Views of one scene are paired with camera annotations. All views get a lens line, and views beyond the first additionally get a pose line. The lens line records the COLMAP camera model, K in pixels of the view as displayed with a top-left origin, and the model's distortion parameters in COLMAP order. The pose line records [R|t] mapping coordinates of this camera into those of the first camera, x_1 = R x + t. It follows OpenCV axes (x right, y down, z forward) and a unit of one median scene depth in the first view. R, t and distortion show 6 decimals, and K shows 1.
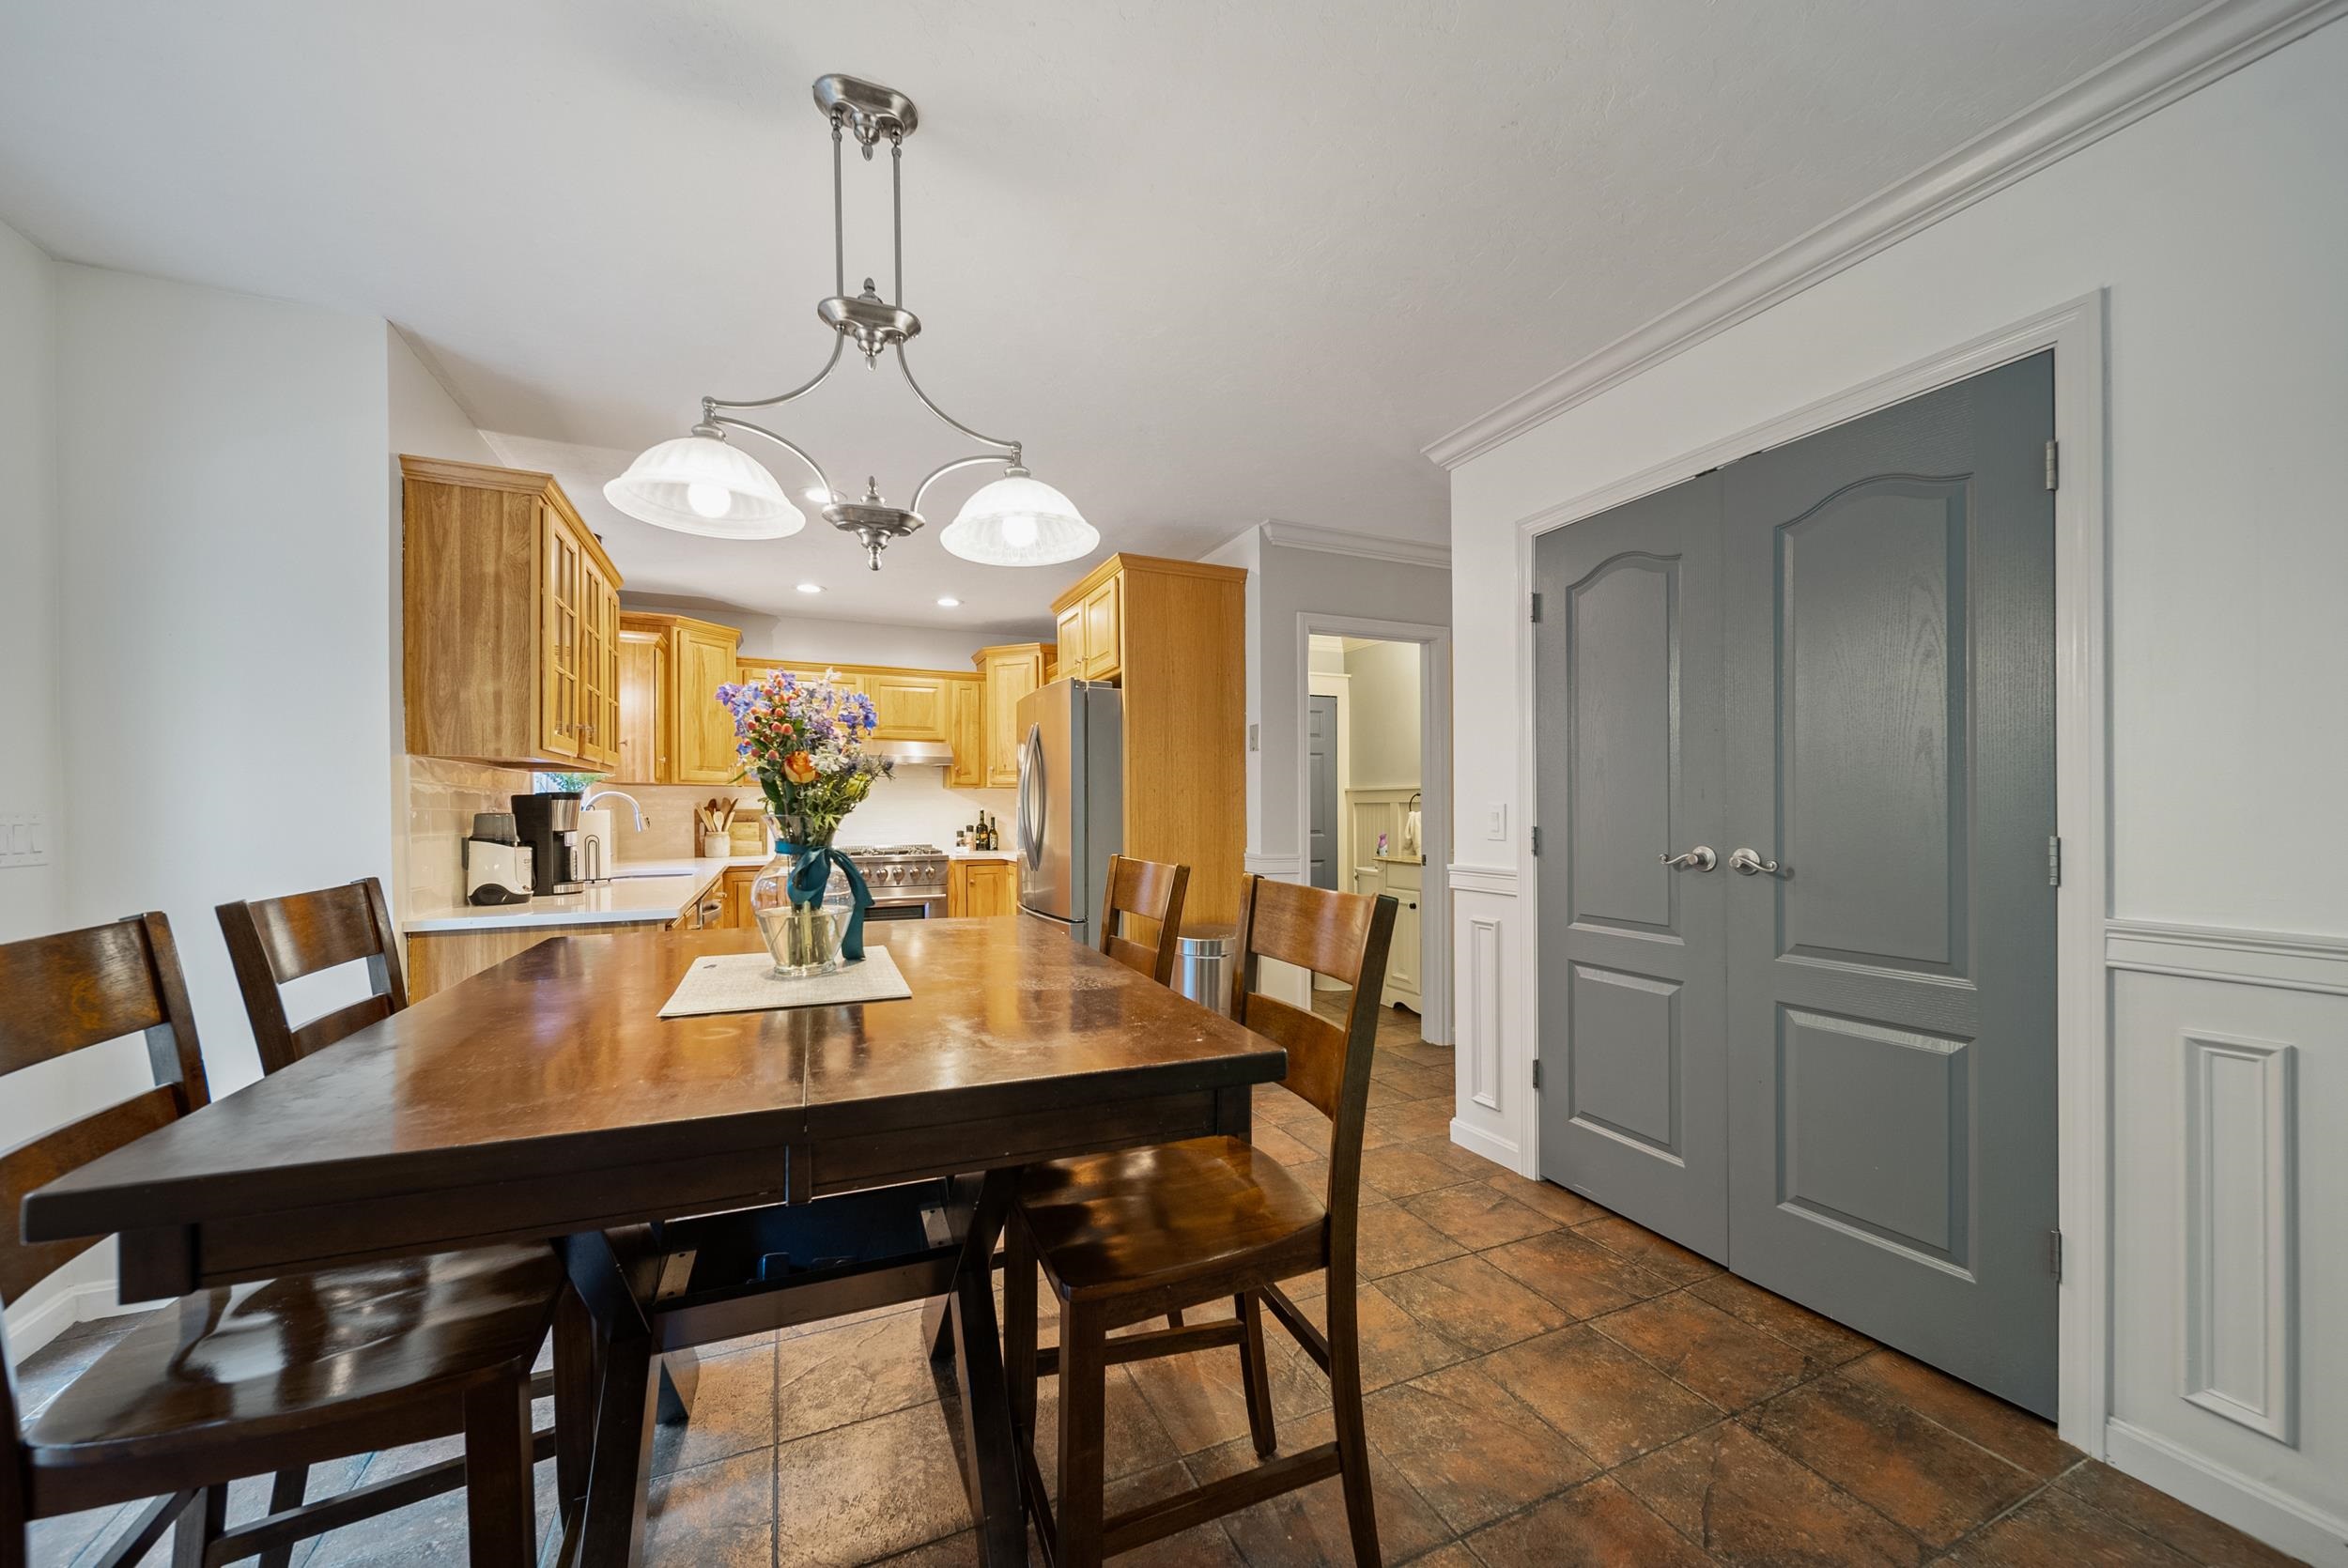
lens RADIAL K [[849.5, 0, 1166.4], [0, 849.5, 821.3], [0, 0, 1]] dist [-0.015342, -0.000481]
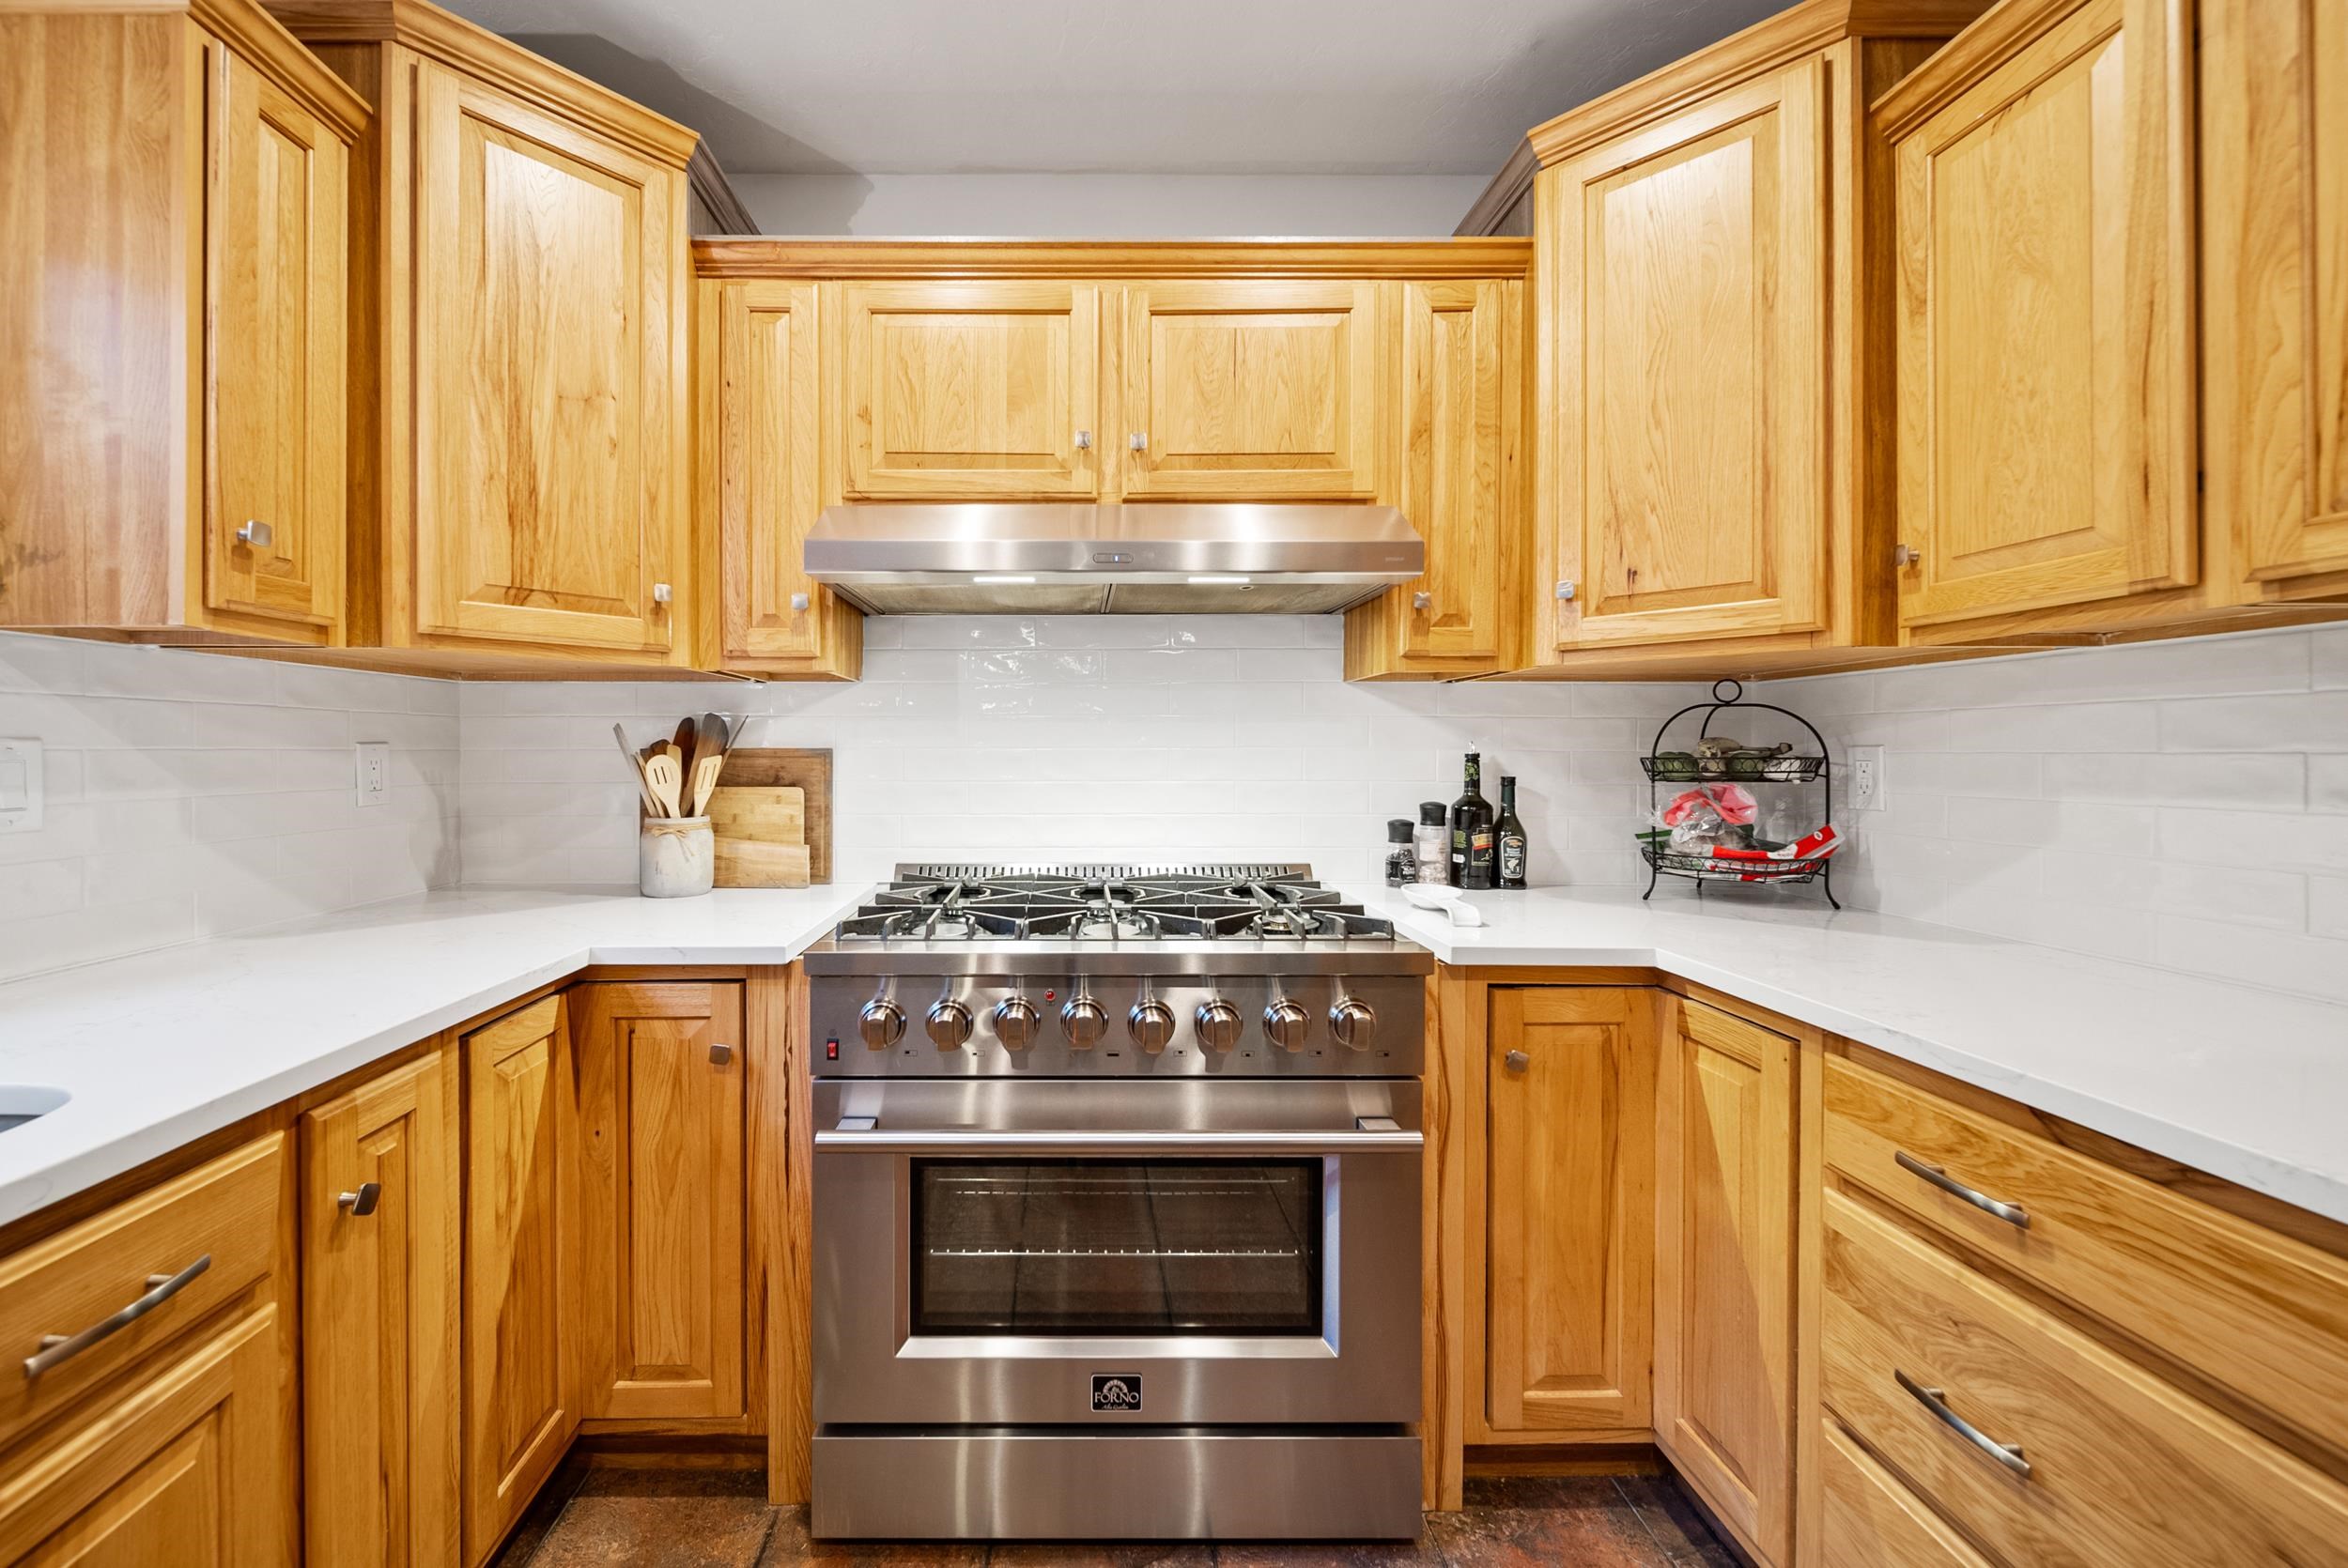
lens RADIAL K [[849.5, 0, 1104.7], [0, 849.5, 756.9], [0, 0, 1]] dist [-0.015342, -0.000481]
pose [[0.924193, 0.004776, -0.381895, -0.242386], [-0.008282, 0.999937, -0.007537, -0.009303], [0.381835, 0.010128, 0.924175, 0.732136]]
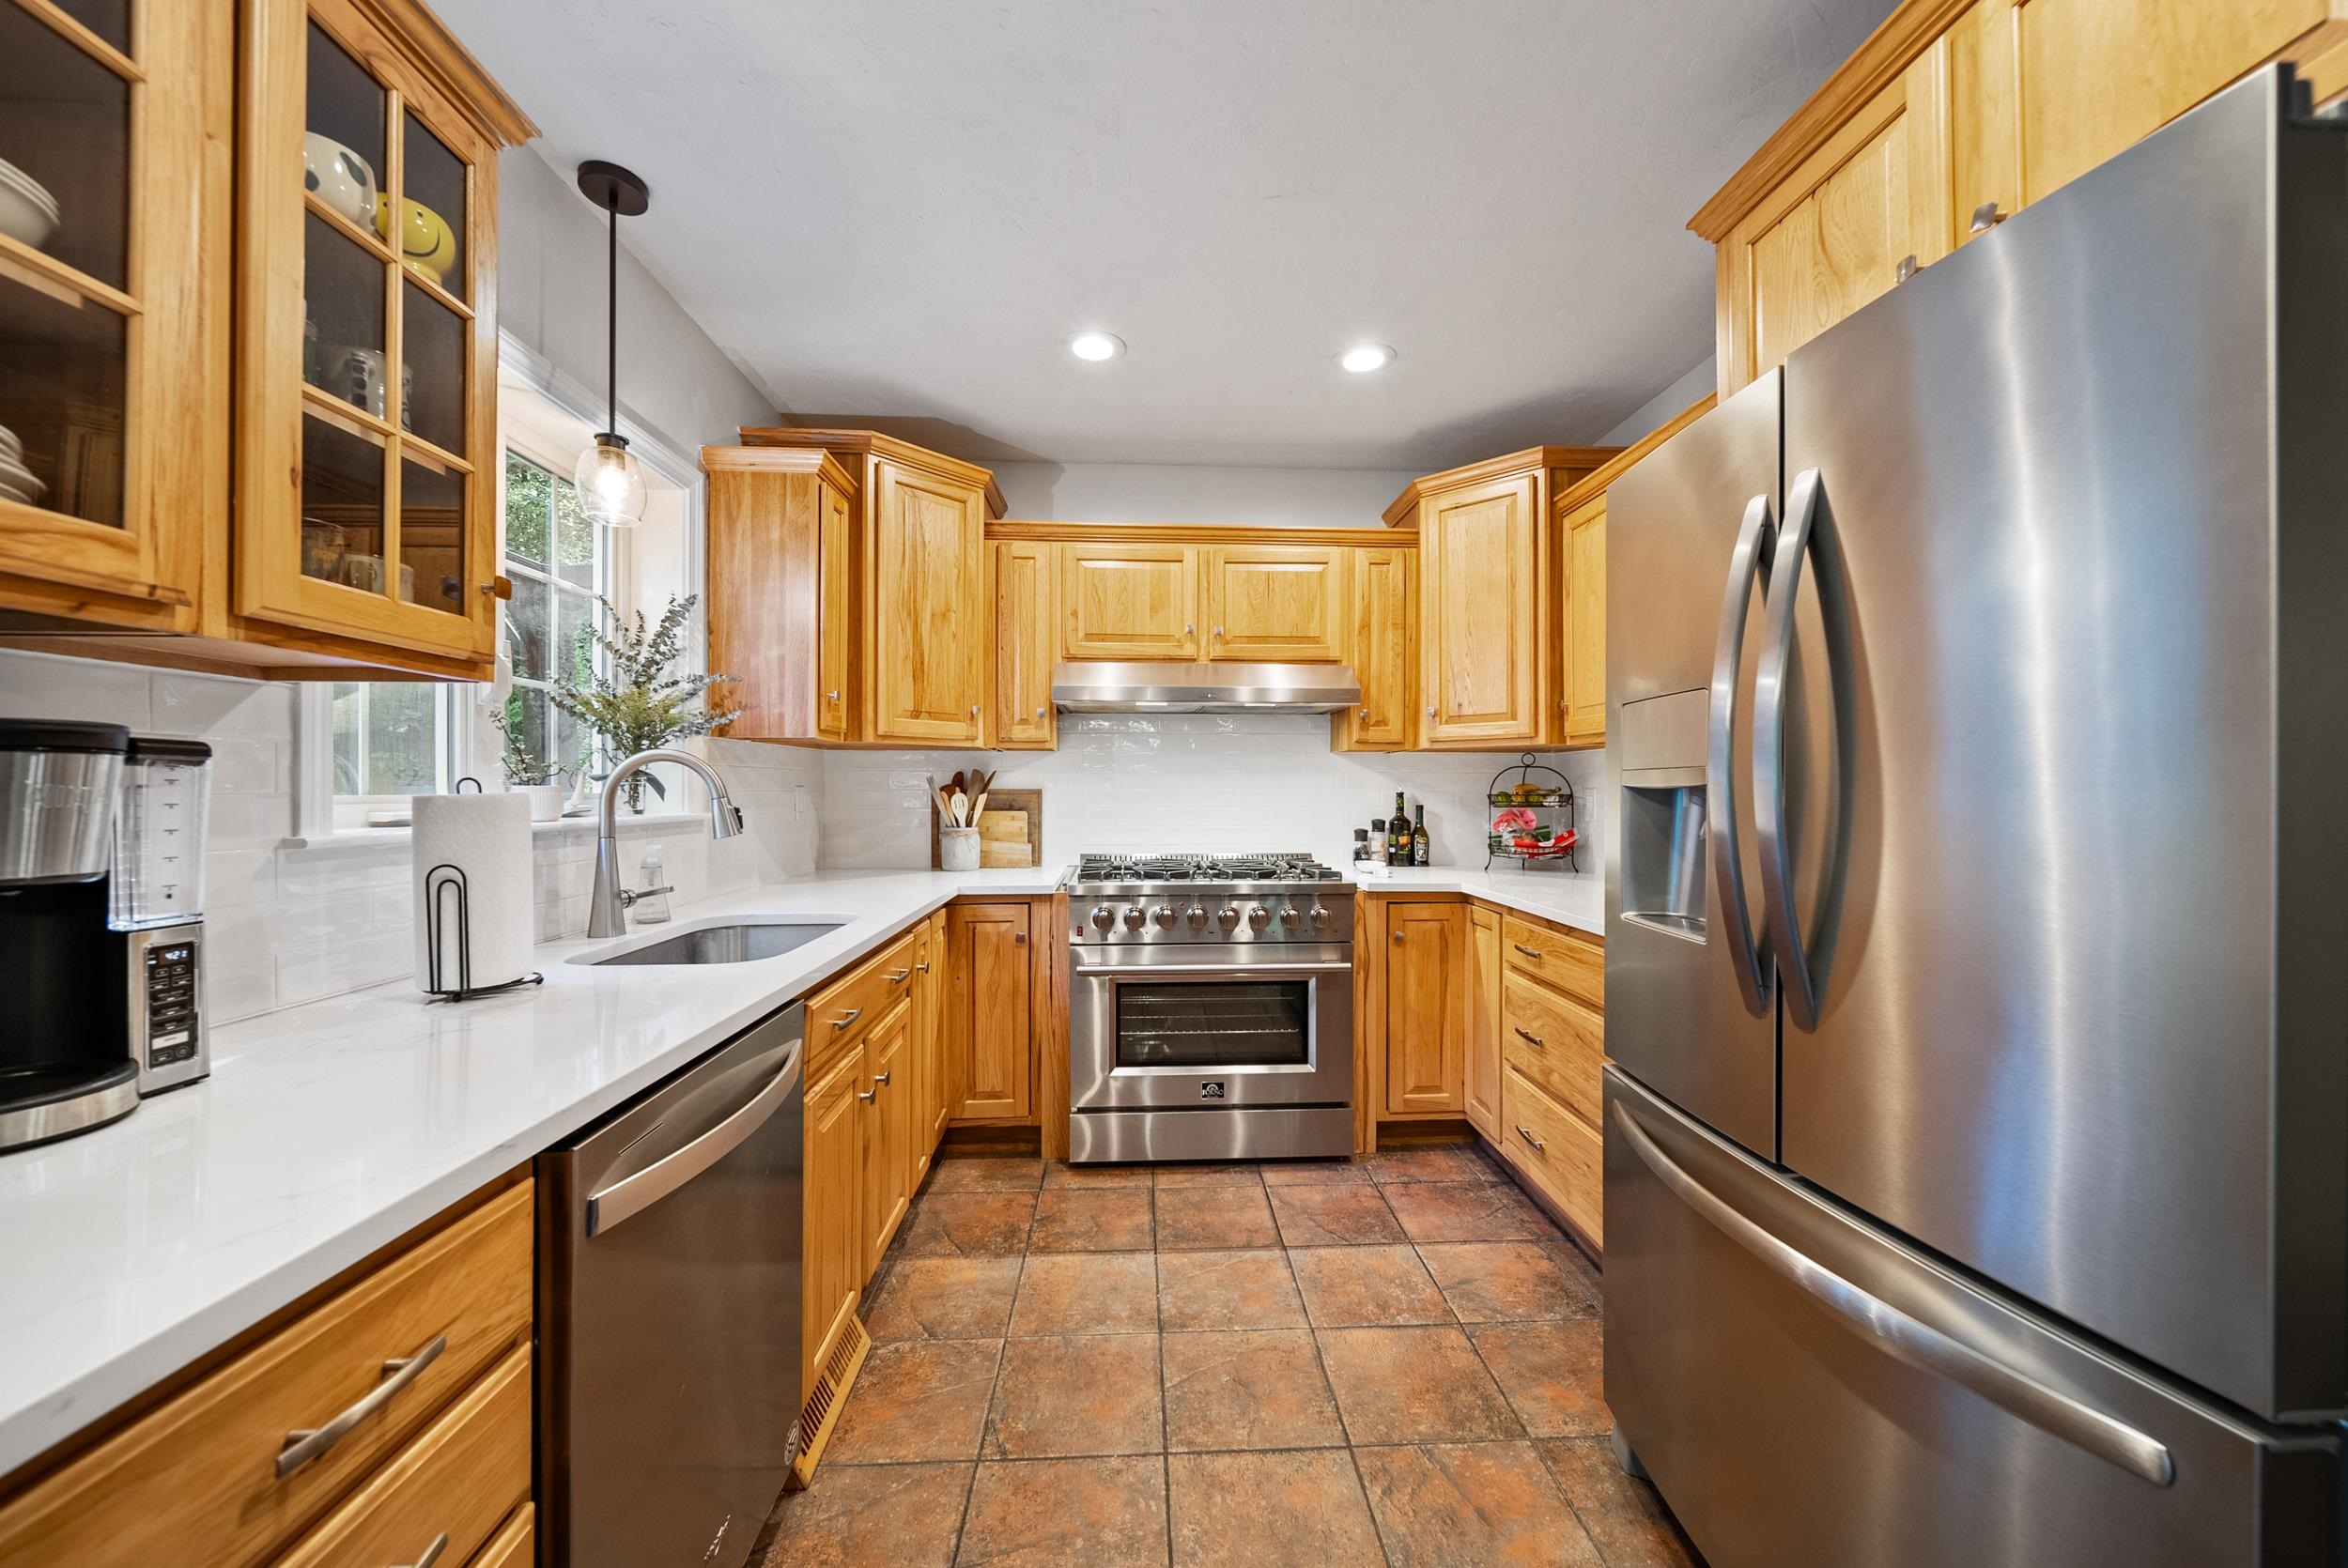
lens RADIAL K [[849.5, 0, 1189.3], [0, 849.5, 782.3], [0, 0, 1]] dist [-0.015342, -0.000481]
pose [[0.940130, 0.000686, -0.340816, -0.172735], [-0.007832, 0.999777, -0.019591, -0.008305], [0.340726, 0.021088, 0.939926, 0.481812]]
